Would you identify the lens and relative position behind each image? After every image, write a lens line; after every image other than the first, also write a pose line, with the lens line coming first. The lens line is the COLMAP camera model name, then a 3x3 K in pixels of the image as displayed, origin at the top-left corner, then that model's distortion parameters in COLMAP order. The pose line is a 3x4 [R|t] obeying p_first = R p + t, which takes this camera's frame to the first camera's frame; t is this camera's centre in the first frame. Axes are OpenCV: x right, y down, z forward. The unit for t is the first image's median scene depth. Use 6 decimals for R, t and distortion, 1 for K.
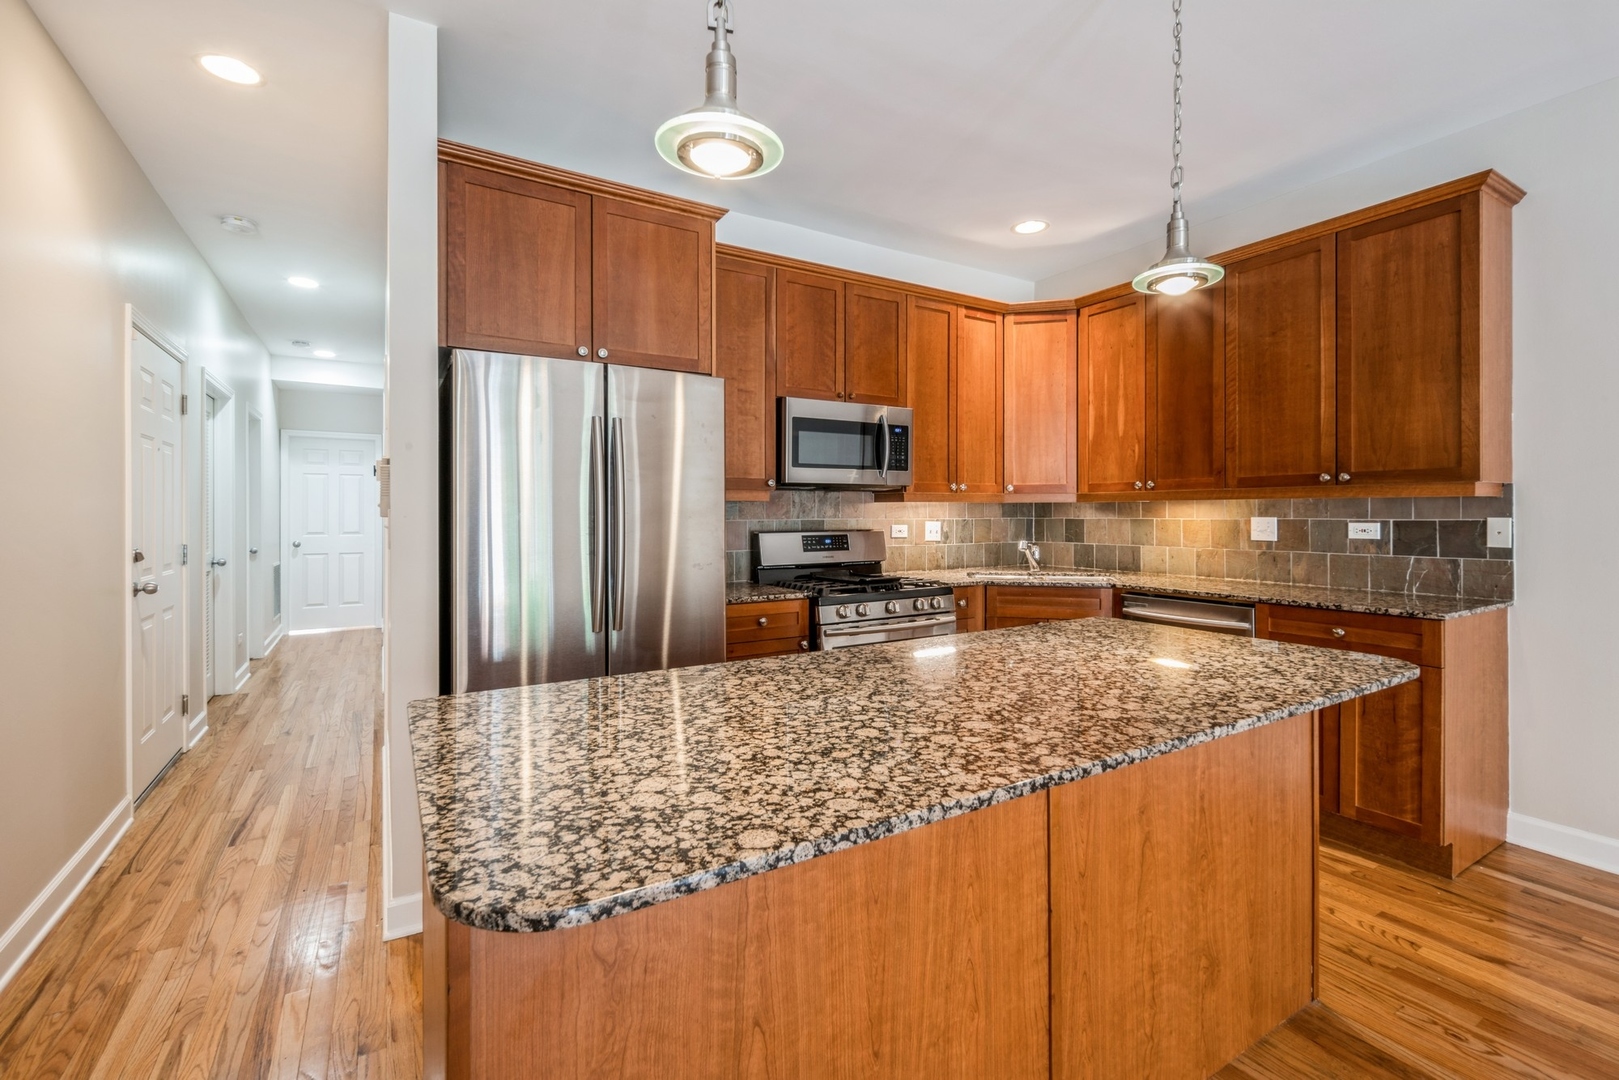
lens RADIAL K [[709.0, 0, 812.1], [0, 709.0, 523.5], [0, 0, 1]] dist [-0.000239, 0.000025]
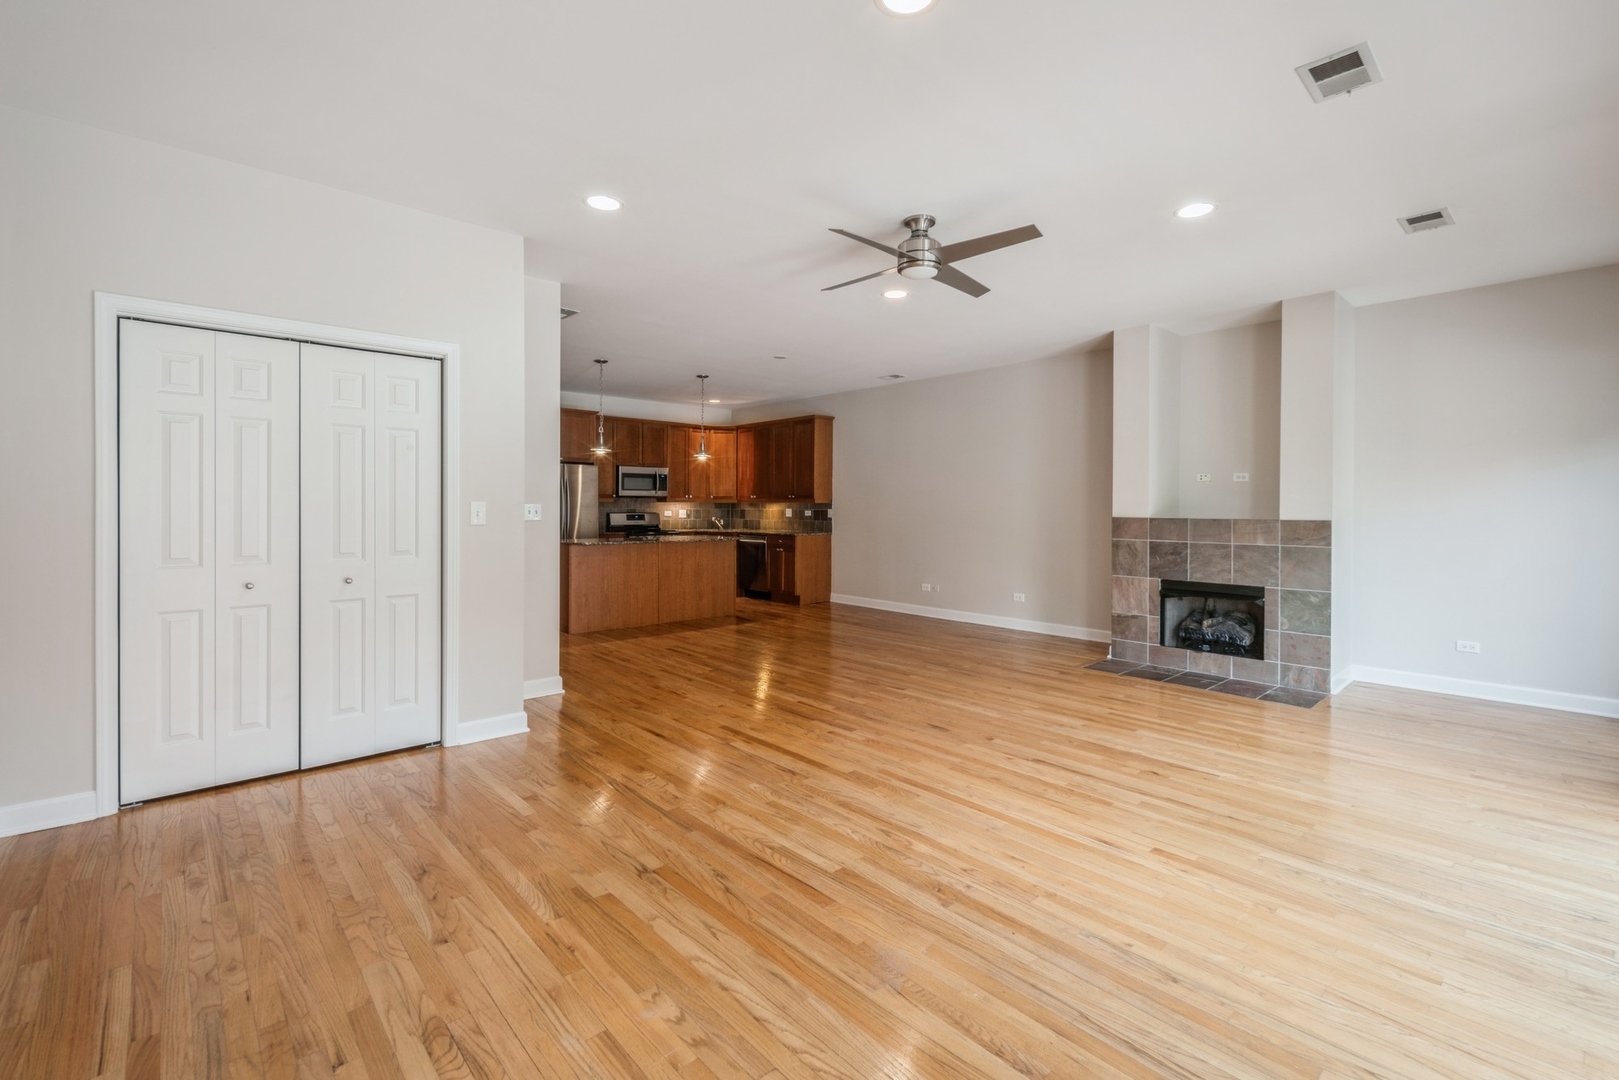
lens RADIAL K [[709.0, 0, 820.2], [0, 709.0, 513.9], [0, 0, 1]] dist [-0.000239, 0.000025]
pose [[0.978584, 0.005410, 0.205776, 0.150811], [-0.005031, 0.999985, -0.002368, 0.017376], [-0.205785, 0.001283, 0.978596, -1.776983]]
